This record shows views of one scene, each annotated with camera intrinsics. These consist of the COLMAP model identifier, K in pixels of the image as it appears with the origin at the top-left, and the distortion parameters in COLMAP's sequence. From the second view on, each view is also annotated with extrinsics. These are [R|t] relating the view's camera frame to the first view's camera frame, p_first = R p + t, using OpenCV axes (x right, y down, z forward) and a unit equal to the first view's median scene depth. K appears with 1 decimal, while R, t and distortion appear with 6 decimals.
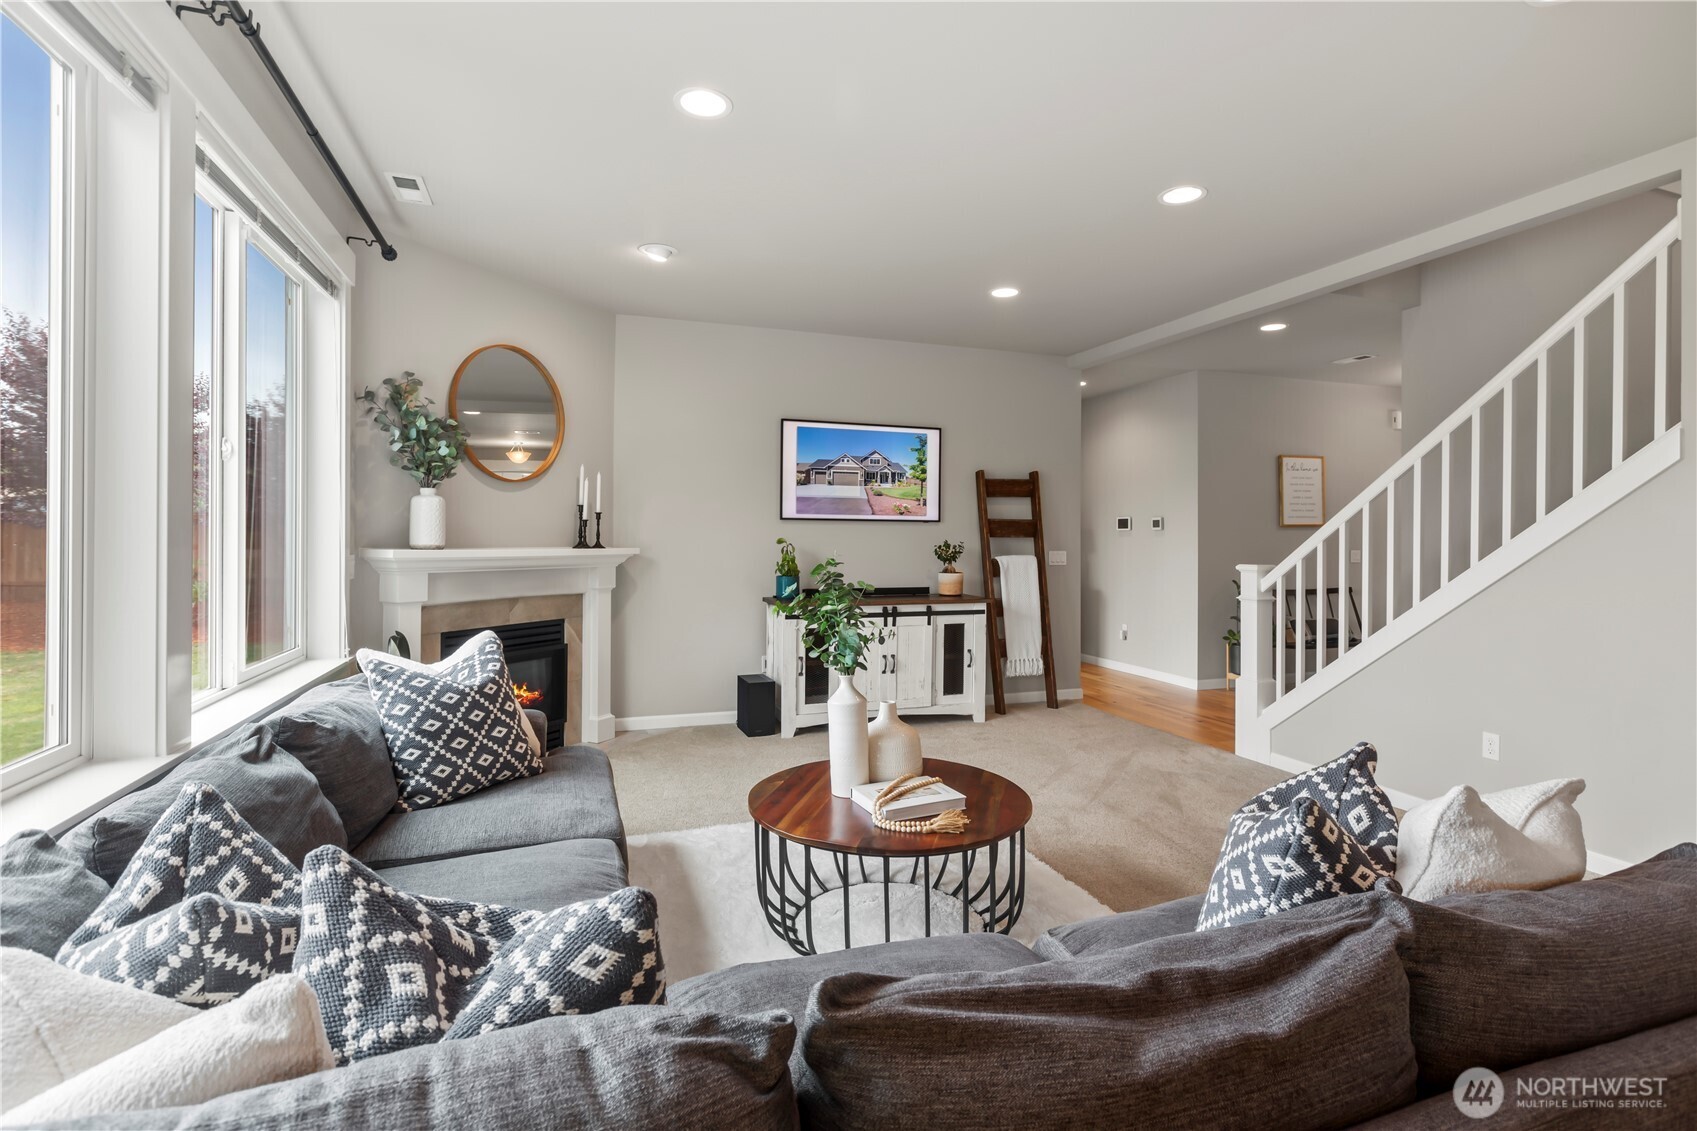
lens RADIAL K [[822.5, 0, 855.7], [0, 822.5, 548.0], [0, 0, 1]] dist [0.000184, 0.000185]
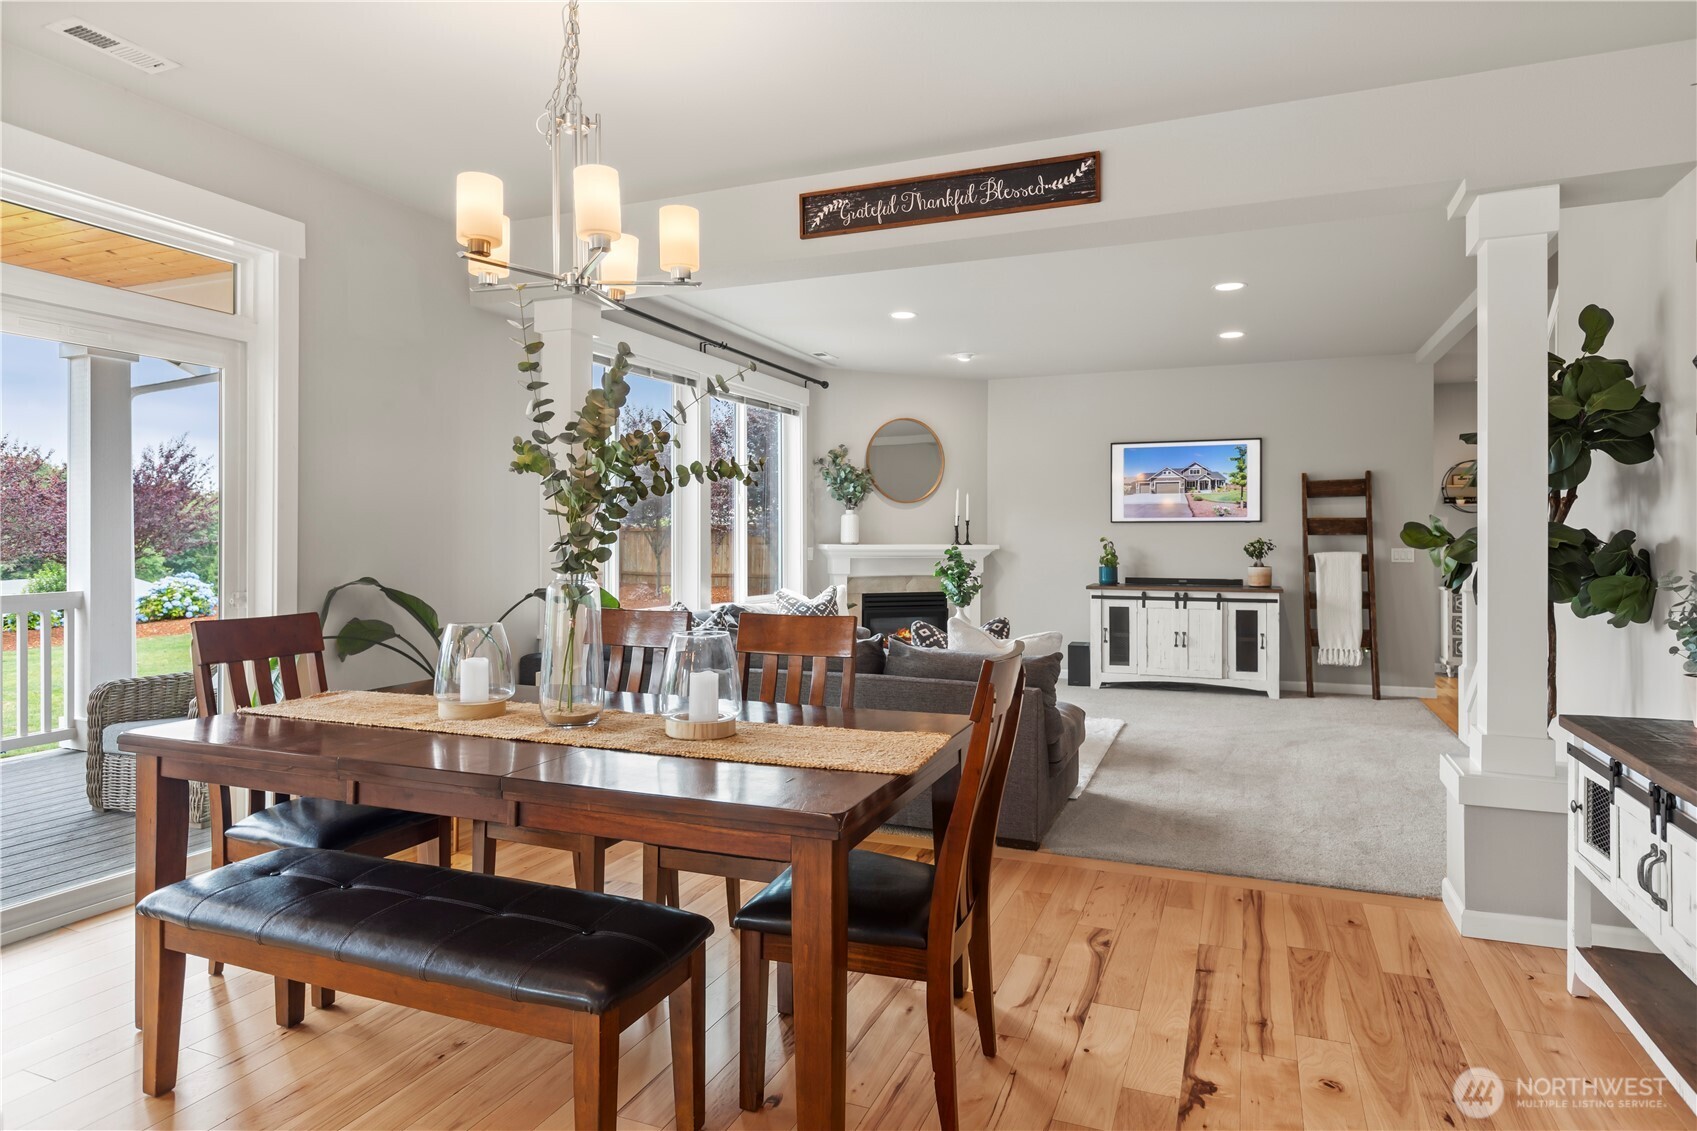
lens RADIAL K [[970.5, 0, 850.1], [0, 970.5, 555.6], [0, 0, 1]] dist [0.000969, 0.000095]
pose [[0.739408, 0.005203, -0.673237, 0.617934], [-0.004158, 0.999986, 0.003161, 0.013323], [0.673244, 0.000462, 0.739420, -0.376791]]
